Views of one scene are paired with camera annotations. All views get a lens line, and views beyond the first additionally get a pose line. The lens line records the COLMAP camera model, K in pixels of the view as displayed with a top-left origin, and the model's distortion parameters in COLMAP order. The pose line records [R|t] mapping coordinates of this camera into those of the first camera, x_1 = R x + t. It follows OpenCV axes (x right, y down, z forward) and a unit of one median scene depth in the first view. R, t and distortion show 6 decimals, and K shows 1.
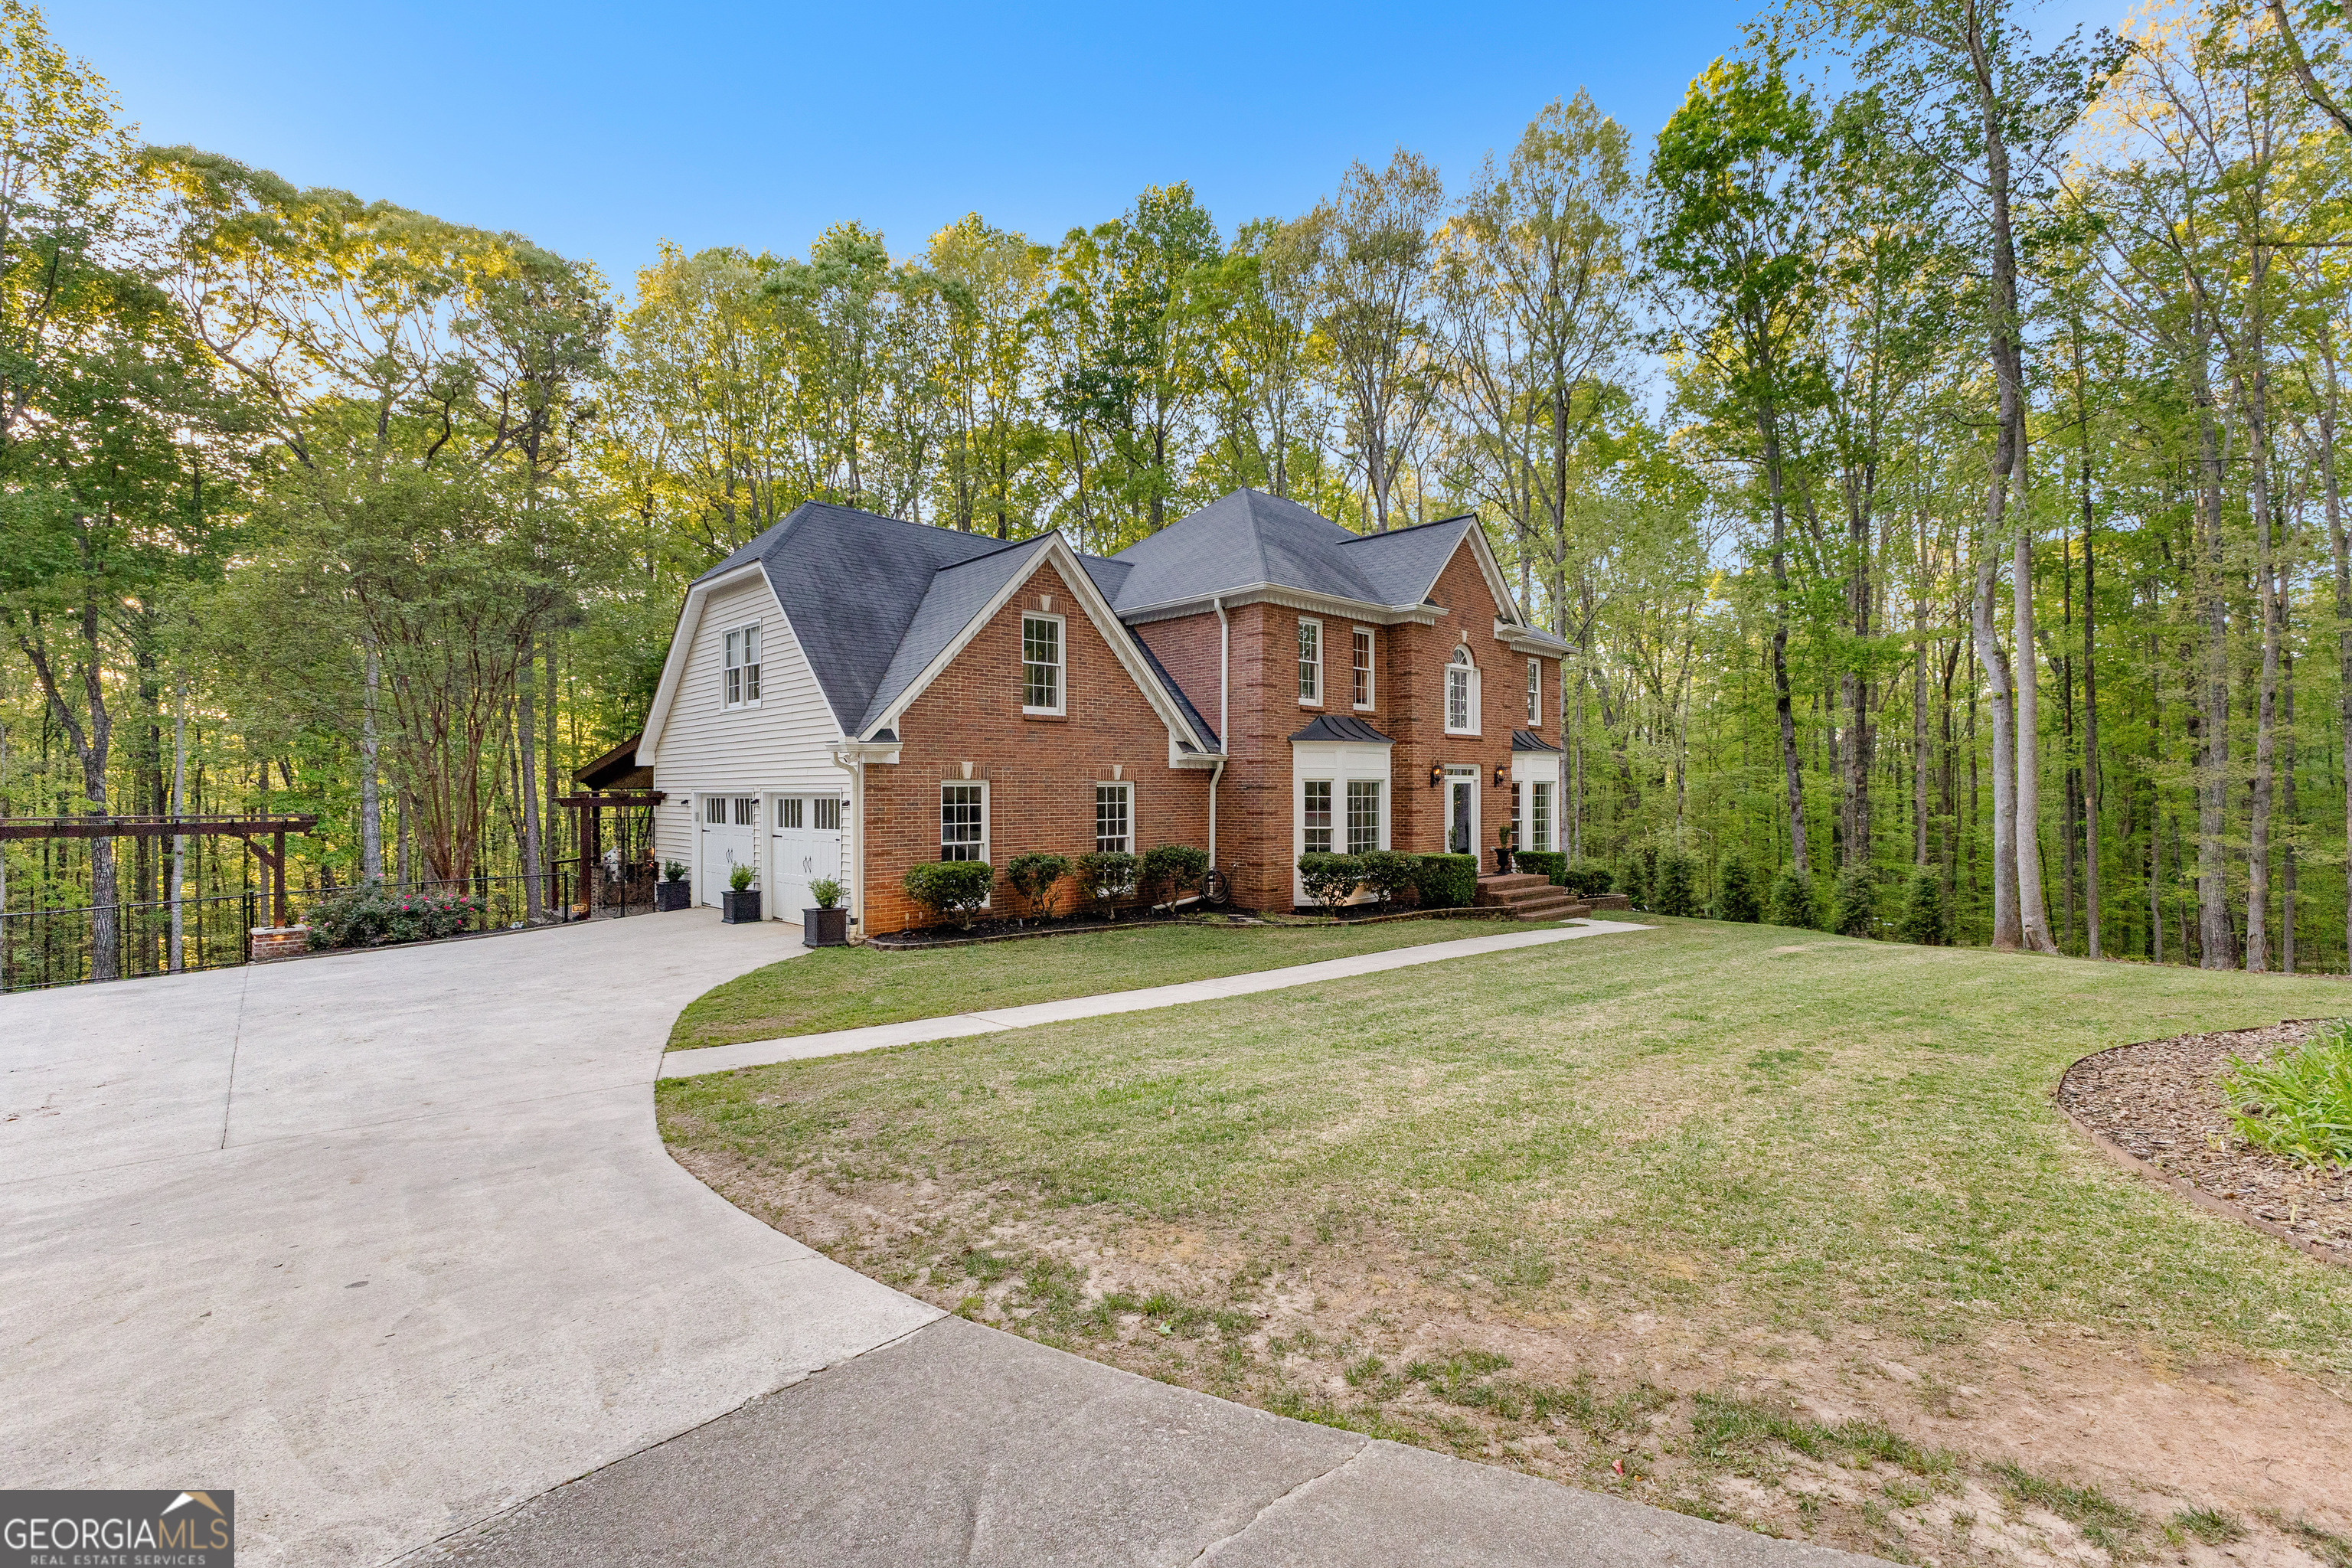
lens RADIAL K [[1067.9, 0, 1190.2], [0, 1067.9, 766.0], [0, 0, 1]] dist [-0.007664, 0.000063]
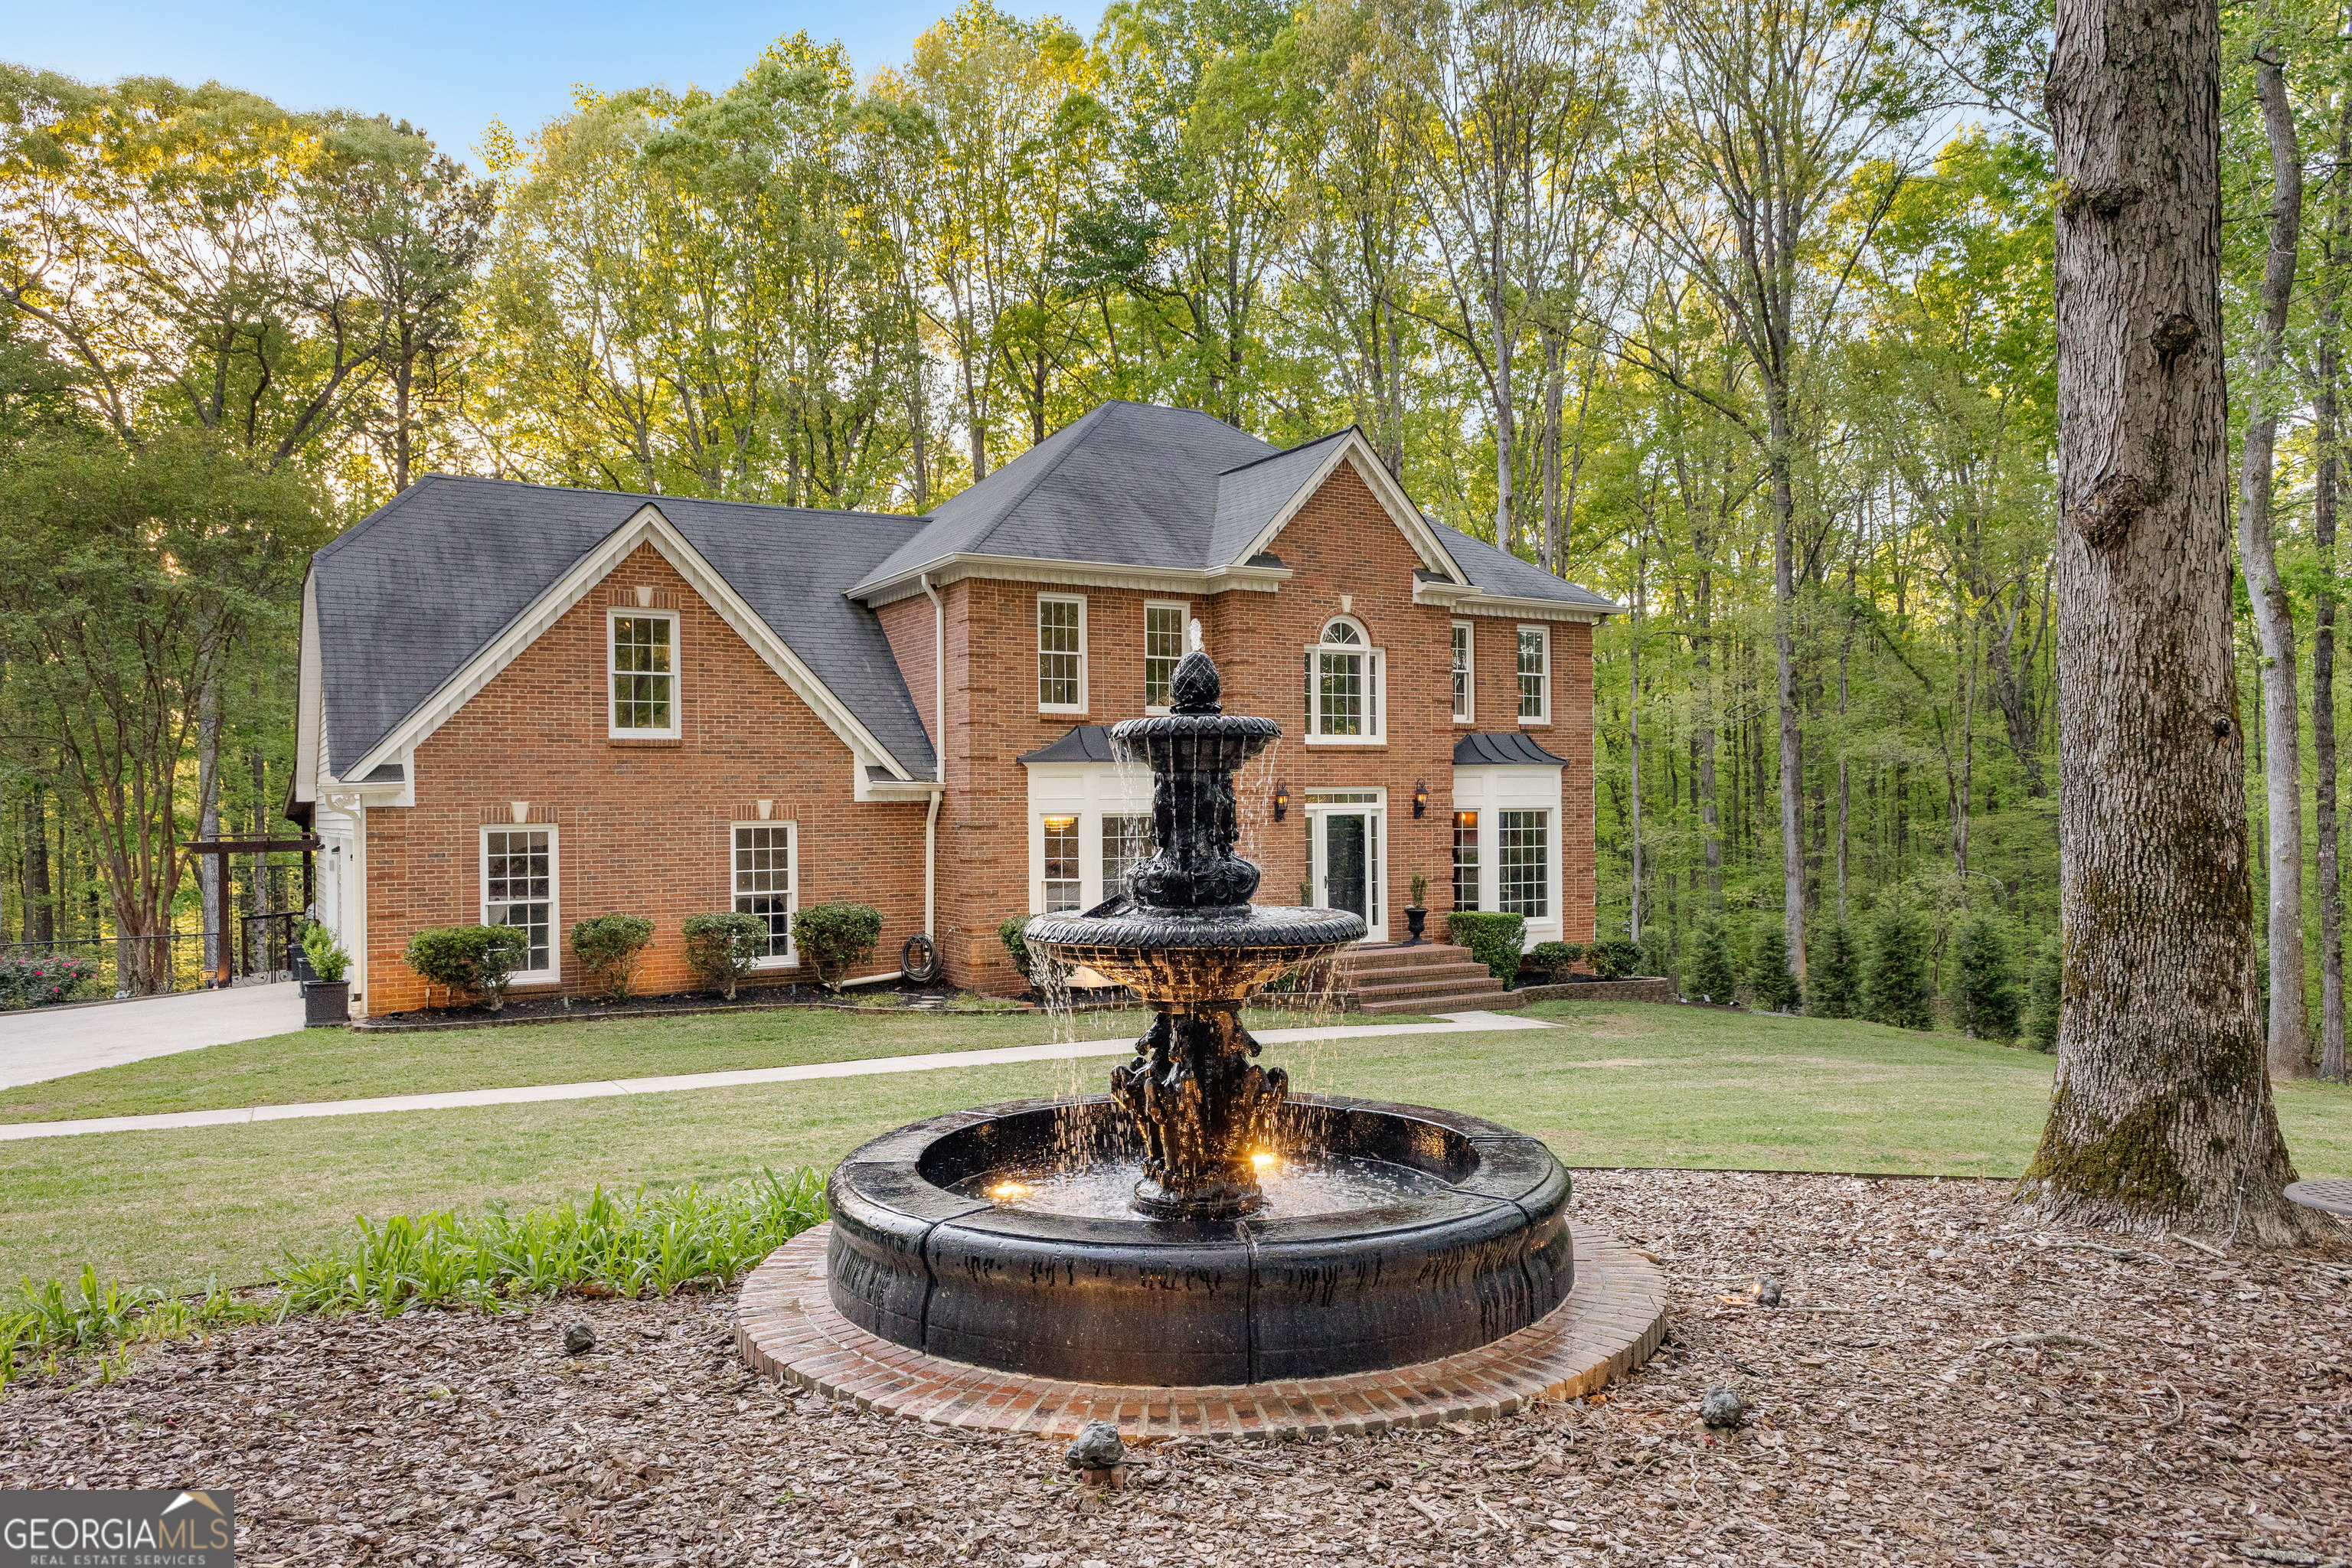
lens RADIAL K [[1595.4, 0, 1191.2], [0, 1595.4, 804.2], [0, 0, 1]] dist [0.029886, -0.021787]
pose [[0.974028, -0.006832, -0.226326, 0.456309], [0.012715, 0.999618, 0.024547, -0.020531], [0.226072, -0.026788, 0.973742, -0.051637]]
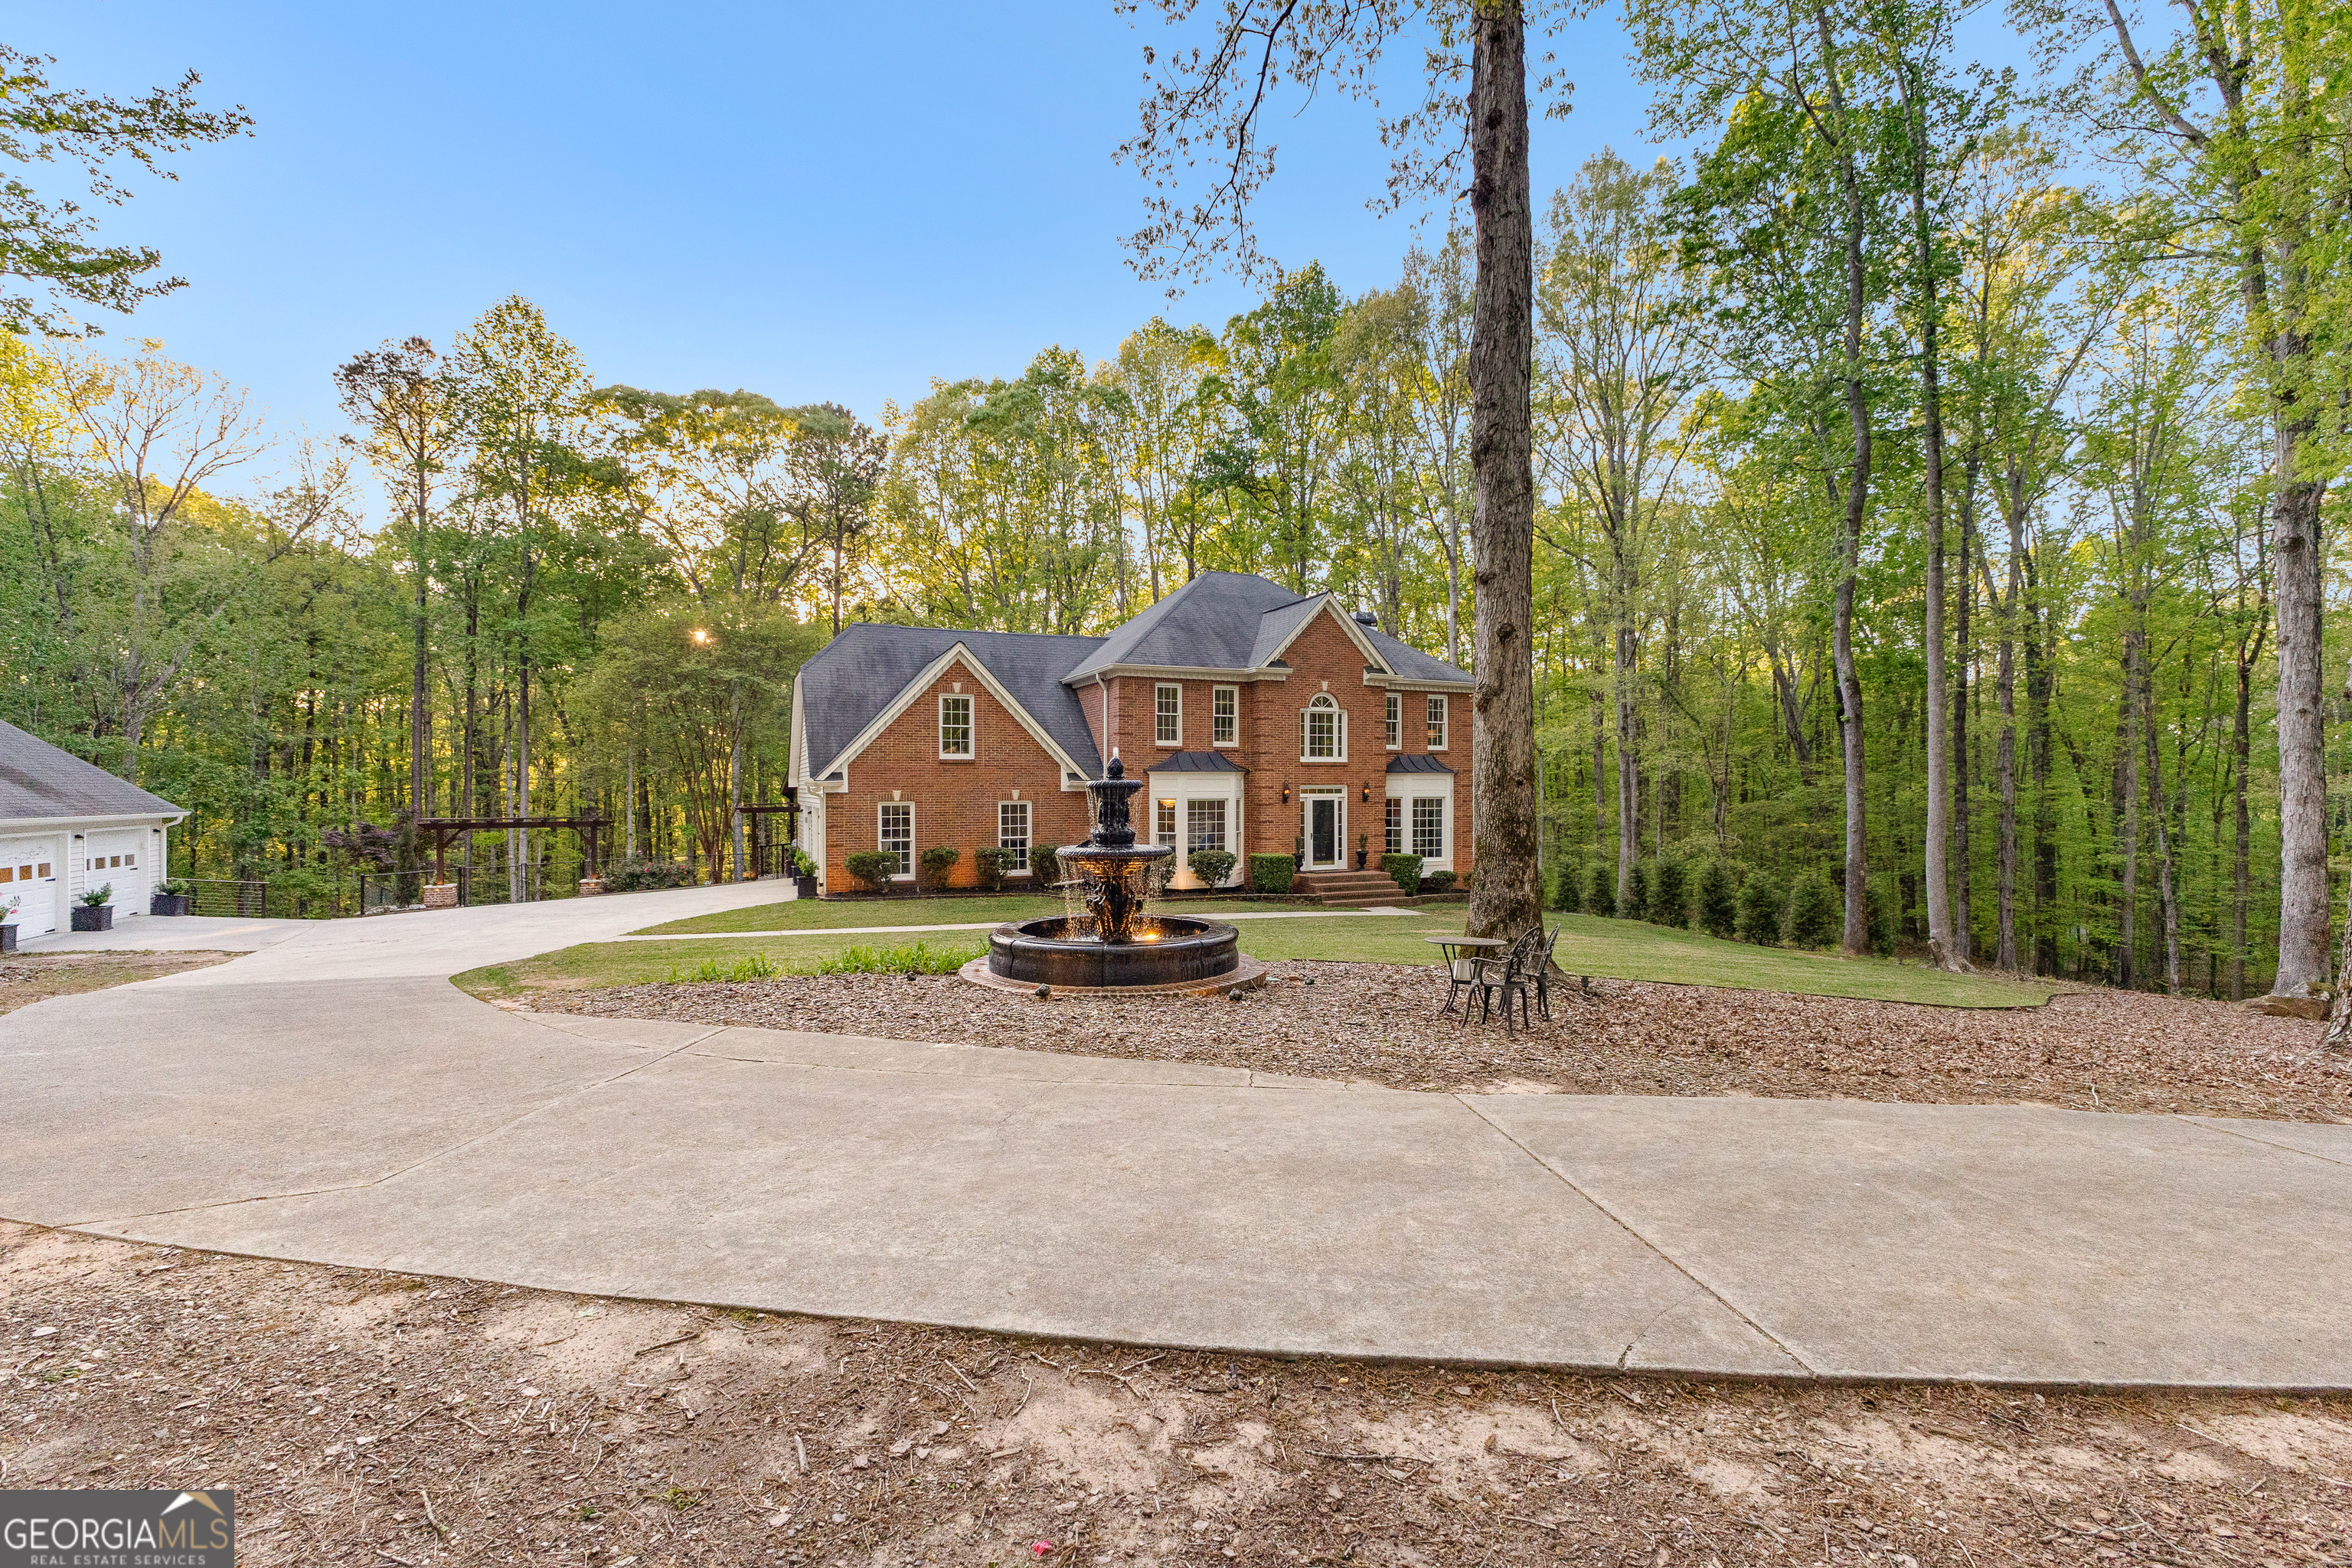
lens RADIAL K [[1020.4, 0, 1184.8], [0, 1020.4, 793.3], [0, 0, 1]] dist [0.015508, -0.002958]
pose [[0.938703, 0.004508, -0.344696, 0.607946], [0.007149, 0.999445, 0.032538, -0.038579], [0.344652, -0.033008, 0.938150, -0.257331]]
